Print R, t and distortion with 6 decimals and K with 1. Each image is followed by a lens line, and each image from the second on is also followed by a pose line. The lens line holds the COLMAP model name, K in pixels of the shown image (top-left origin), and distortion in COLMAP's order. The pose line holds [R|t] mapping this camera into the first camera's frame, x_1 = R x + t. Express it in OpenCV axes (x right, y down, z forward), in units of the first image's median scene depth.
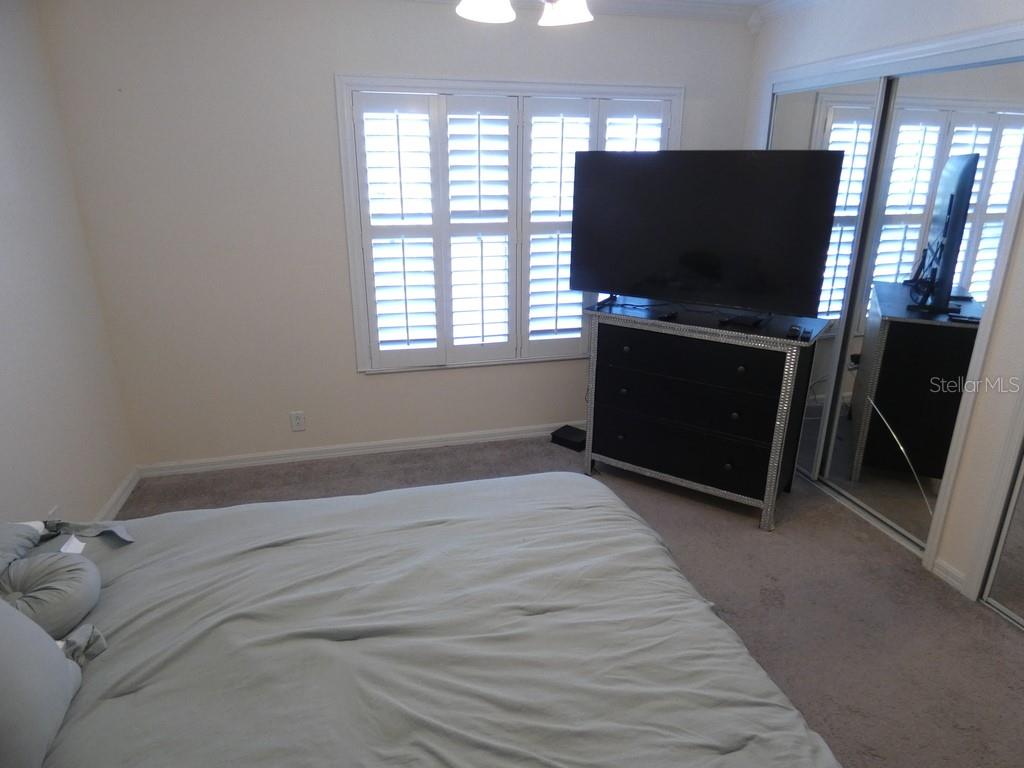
lens RADIAL K [[614.9, 0, 512.0], [0, 614.9, 384.0], [0, 0, 1]] dist [0.009295, 0.002193]
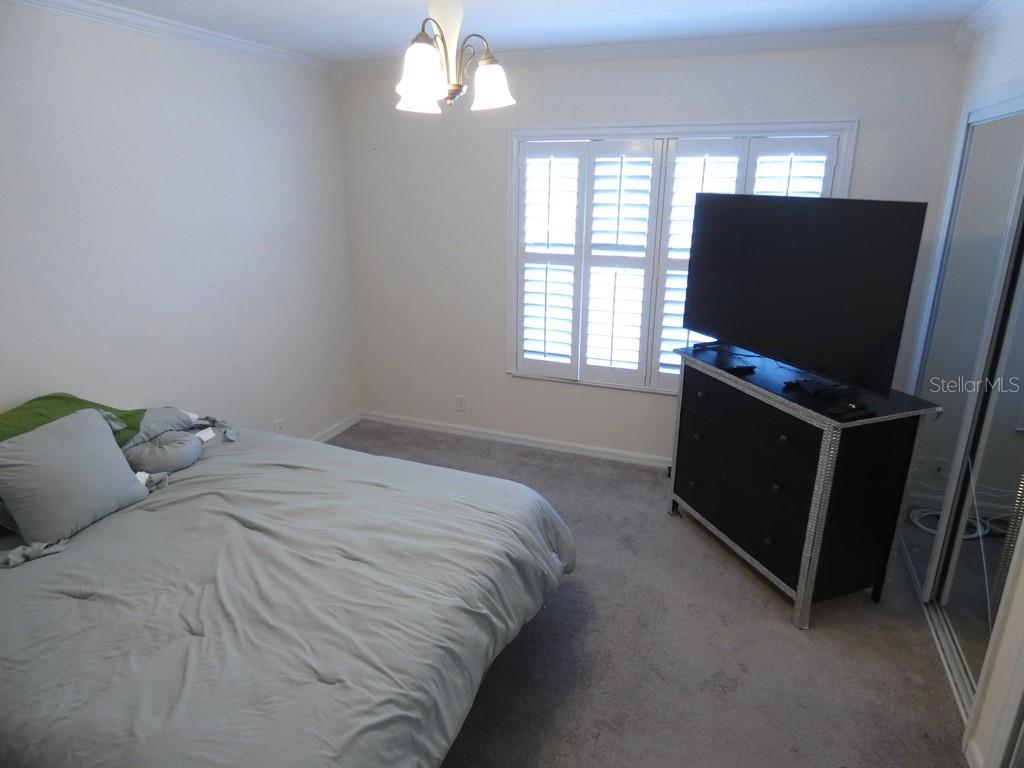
lens RADIAL K [[613.6, 0, 518.5], [0, 613.6, 380.5], [0, 0, 1]] dist [0.001172, 0.000248]
pose [[0.810376, 0.182582, -0.556736, 0.450414], [-0.194980, 0.980086, 0.037610, -0.055617], [0.552516, 0.078074, 0.829838, 0.033192]]
